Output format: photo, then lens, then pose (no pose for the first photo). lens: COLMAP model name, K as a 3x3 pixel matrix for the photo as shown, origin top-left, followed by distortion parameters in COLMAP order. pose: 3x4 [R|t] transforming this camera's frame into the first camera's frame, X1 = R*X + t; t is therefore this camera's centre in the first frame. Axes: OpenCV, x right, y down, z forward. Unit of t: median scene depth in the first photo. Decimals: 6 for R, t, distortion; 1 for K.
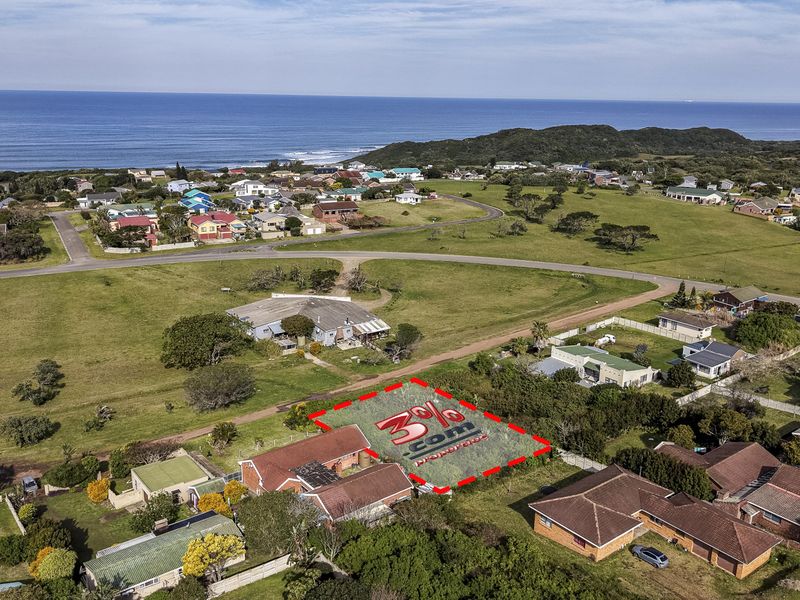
lens RADIAL K [[705.5, 0, 400.0], [0, 705.5, 300.0], [0, 0, 1]] dist [0.077252, -0.119112]
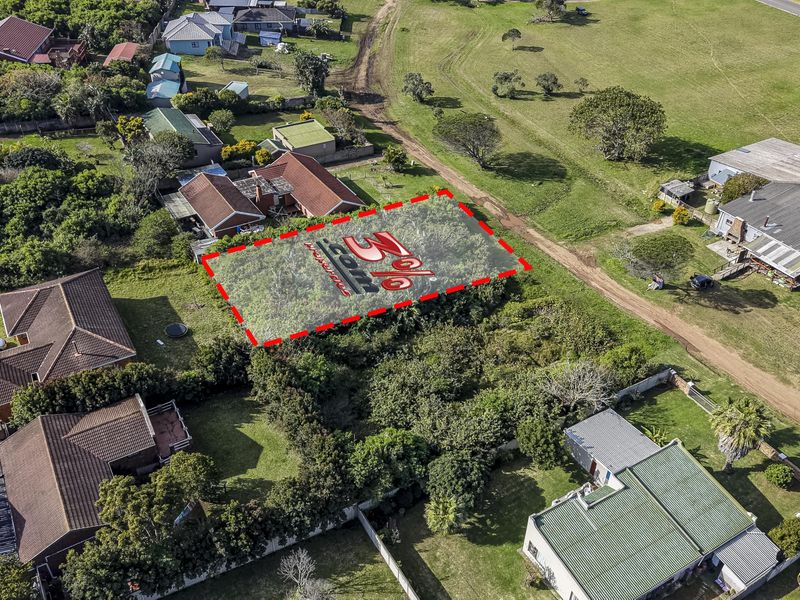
lens RADIAL K [[705.5, 0, 400.0], [0, 705.5, 300.0], [0, 0, 1]] dist [0.077252, -0.119112]
pose [[-0.109239, 0.590721, -0.799447, 0.377846], [-0.288004, 0.750953, 0.594242, -0.149709], [0.951378, 0.295158, 0.088097, 0.550506]]
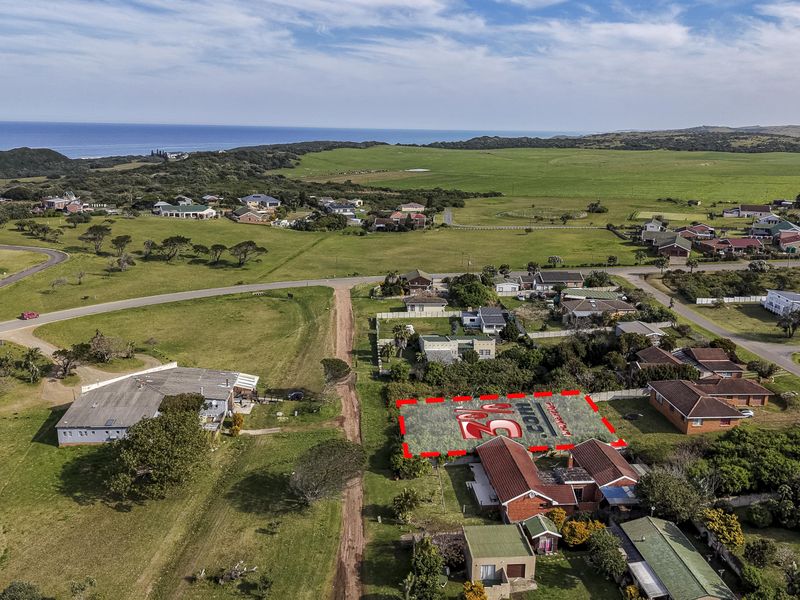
lens RADIAL K [[705.5, 0, 400.0], [0, 705.5, 300.0], [0, 0, 1]] dist [0.077252, -0.119112]
pose [[0.549666, -0.204955, 0.809852, -0.519401], [0.223495, 0.970178, 0.093839, -0.083350], [-0.804933, 0.129418, 0.579080, 0.257691]]
